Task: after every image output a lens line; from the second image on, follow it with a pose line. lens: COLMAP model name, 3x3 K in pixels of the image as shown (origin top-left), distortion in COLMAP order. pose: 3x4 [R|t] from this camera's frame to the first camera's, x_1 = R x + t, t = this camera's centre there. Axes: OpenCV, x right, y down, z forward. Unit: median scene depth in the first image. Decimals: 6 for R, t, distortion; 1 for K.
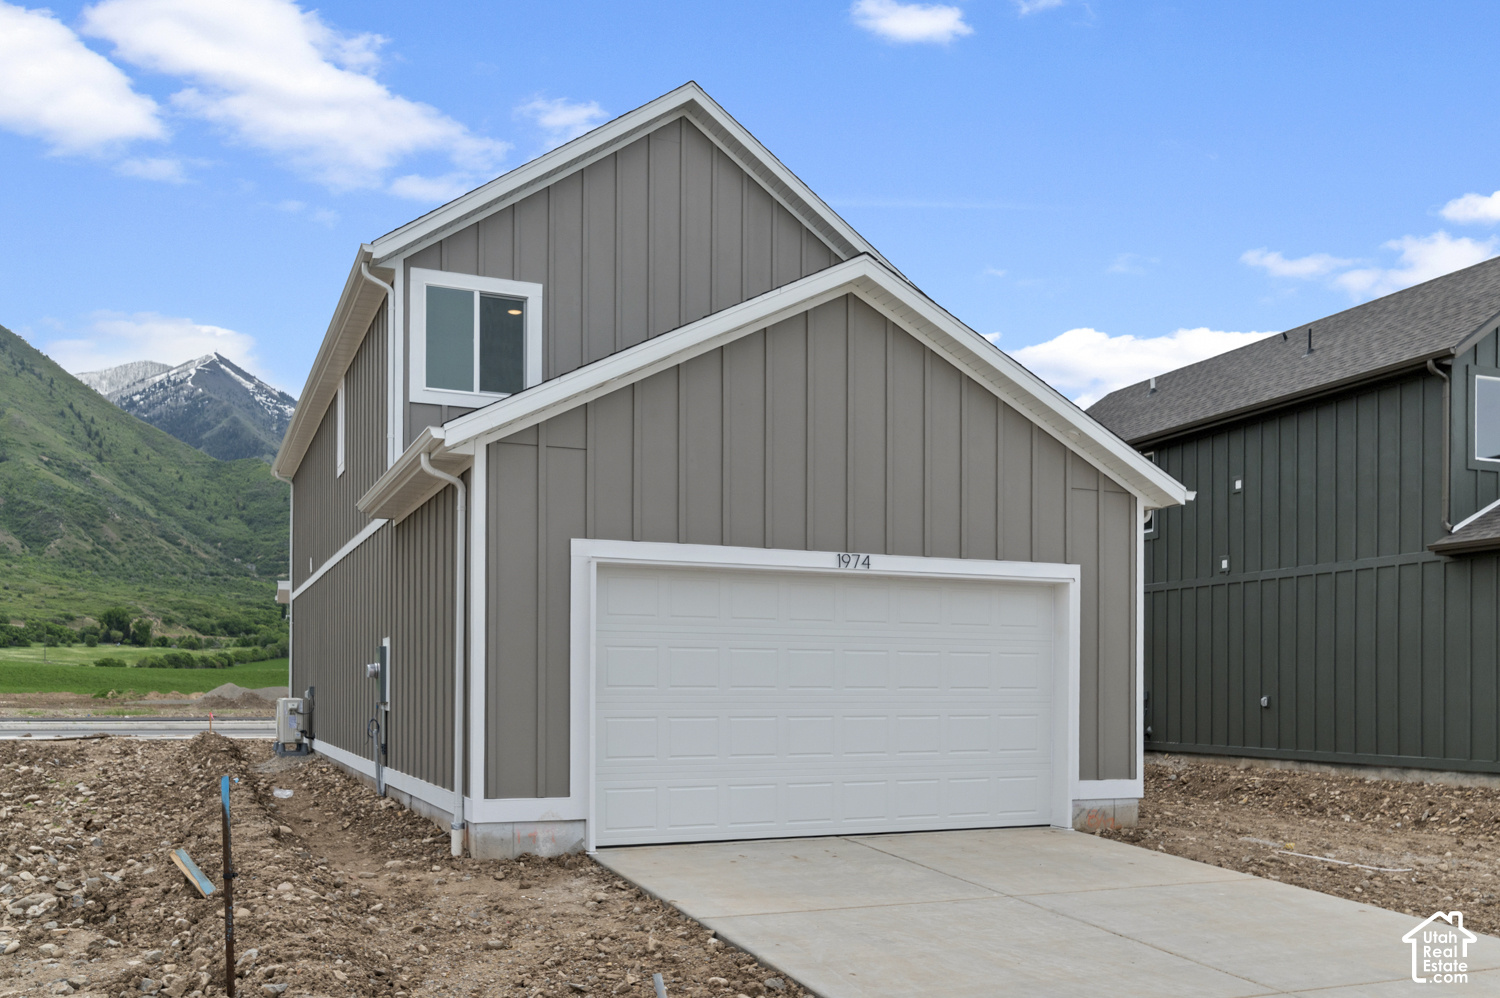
lens RADIAL K [[1303.4, 0, 749.2], [0, 1303.4, 691.5], [0, 0, 1]] dist [-0.004155, 0.002969]
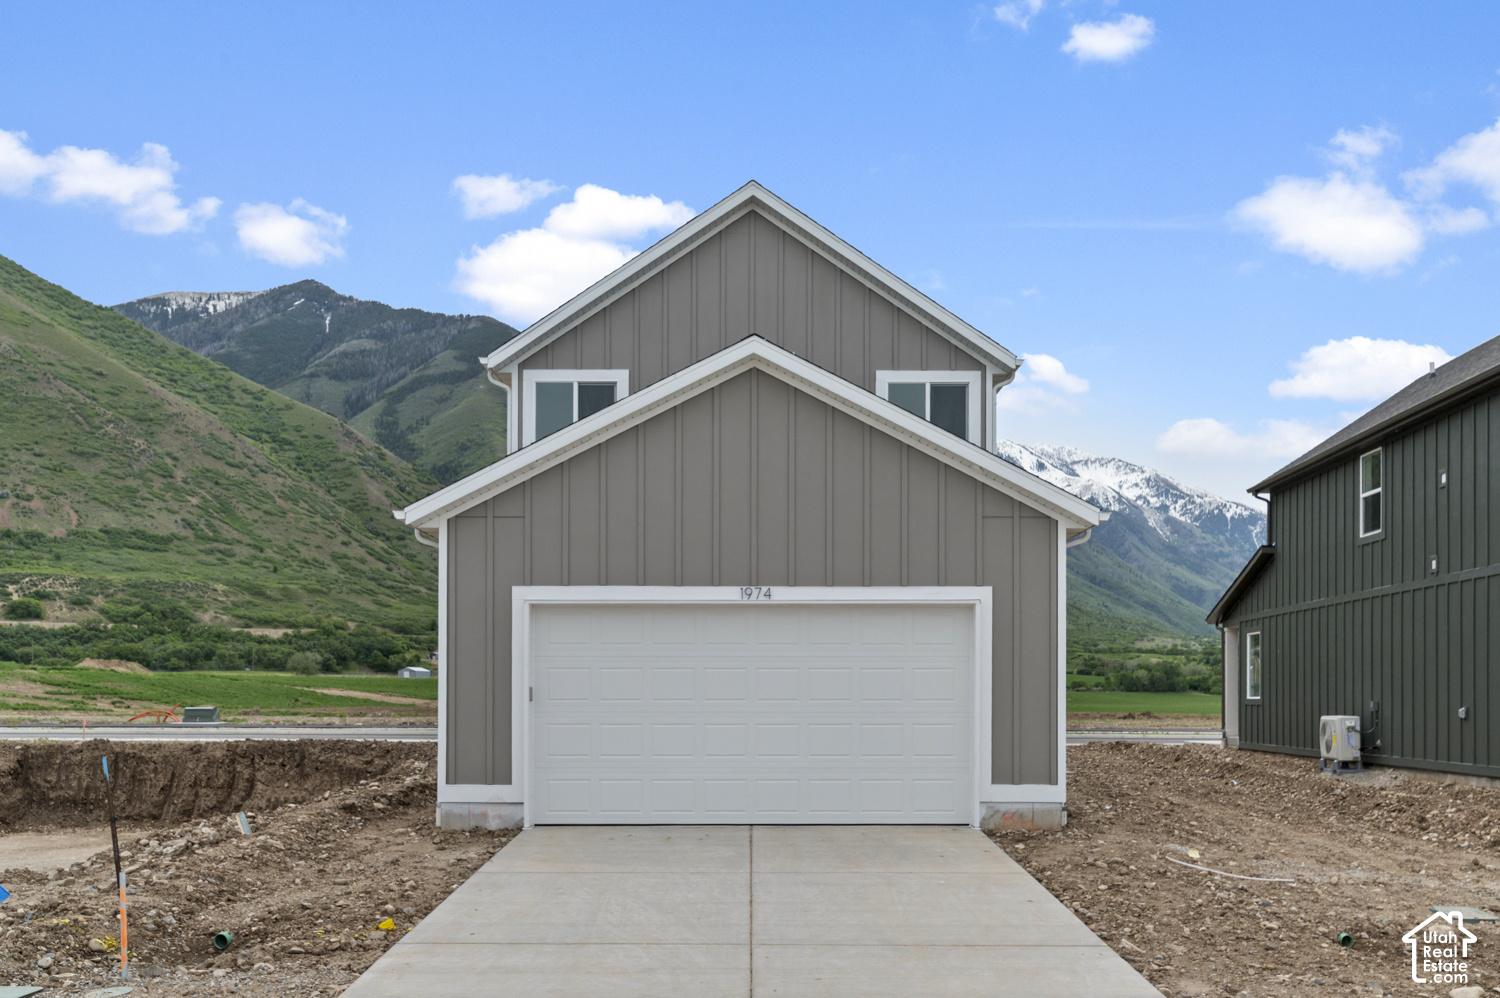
lens RADIAL K [[1303.4, 0, 749.2], [0, 1303.4, 691.5], [0, 0, 1]] dist [-0.004155, 0.002969]
pose [[0.914818, -0.005614, -0.403826, 0.546587], [0.002034, 0.999955, -0.009293, 0.000401], [0.403860, 0.007680, 0.914788, -0.085527]]
